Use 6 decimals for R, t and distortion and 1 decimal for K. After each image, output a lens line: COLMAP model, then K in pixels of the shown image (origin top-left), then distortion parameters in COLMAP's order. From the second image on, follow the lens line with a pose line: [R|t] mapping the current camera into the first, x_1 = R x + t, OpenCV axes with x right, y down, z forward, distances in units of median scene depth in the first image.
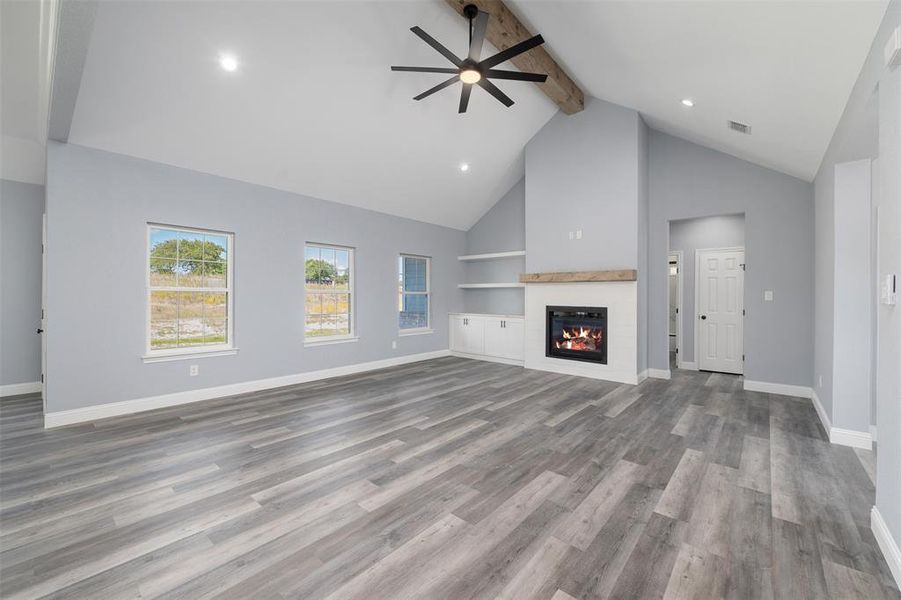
lens RADIAL K [[362.2, 0, 454.0], [0, 362.2, 295.3], [0, 0, 1]] dist [-0.002089, -0.000819]
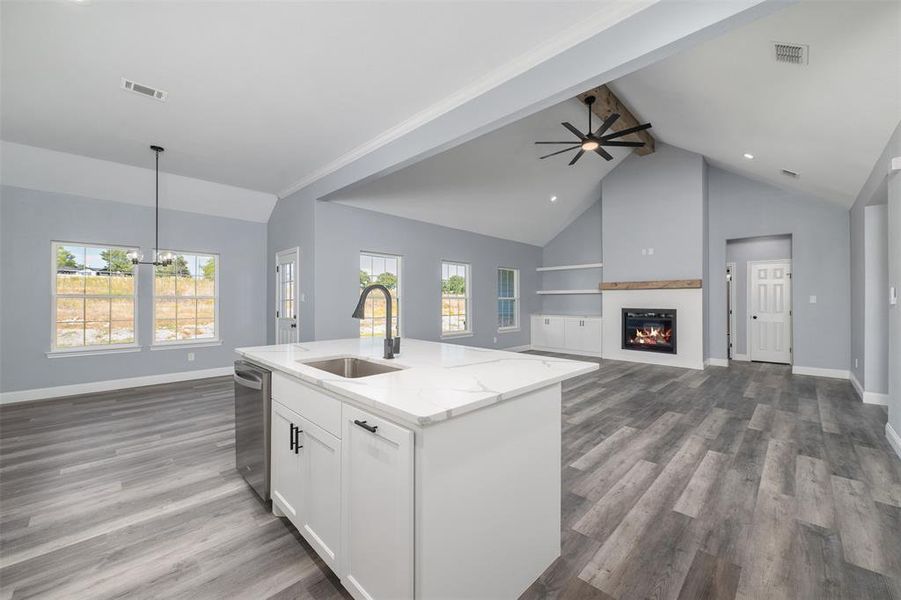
lens RADIAL K [[356.1, 0, 454.2], [0, 356.1, 298.3], [0, 0, 1]] dist [-0.000478, 0.000714]
pose [[0.998088, -0.004326, -0.061656, -0.388041], [0.004044, 0.999981, -0.004702, -0.002594], [0.061675, 0.004443, 0.998086, -0.408095]]
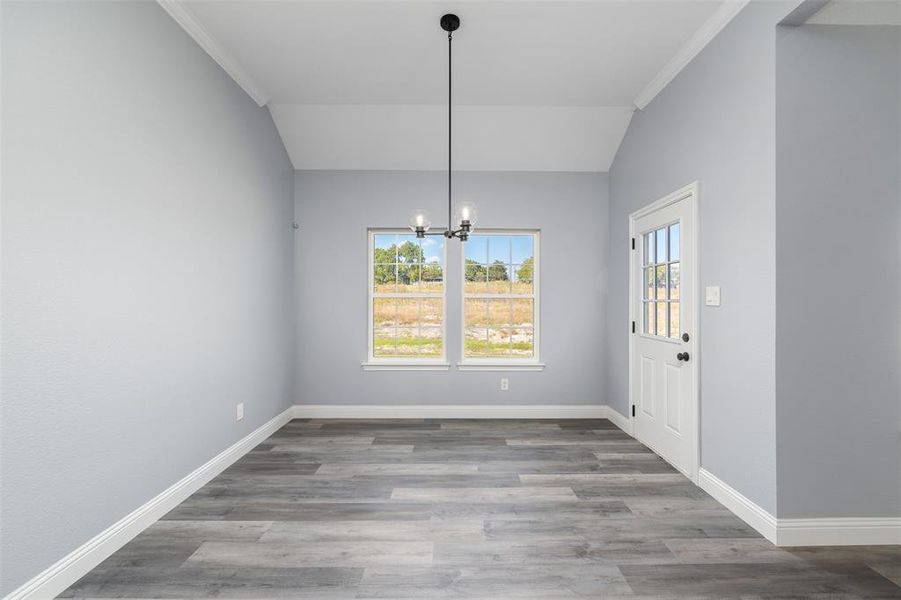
lens RADIAL K [[356.1, 0, 454.2], [0, 356.1, 298.3], [0, 0, 1]] dist [-0.000478, 0.000714]
pose [[0.658478, -0.007415, -0.752564, -0.895992], [0.002408, 0.999967, -0.007746, -0.005574], [0.752596, 0.003288, 0.658474, 0.219304]]
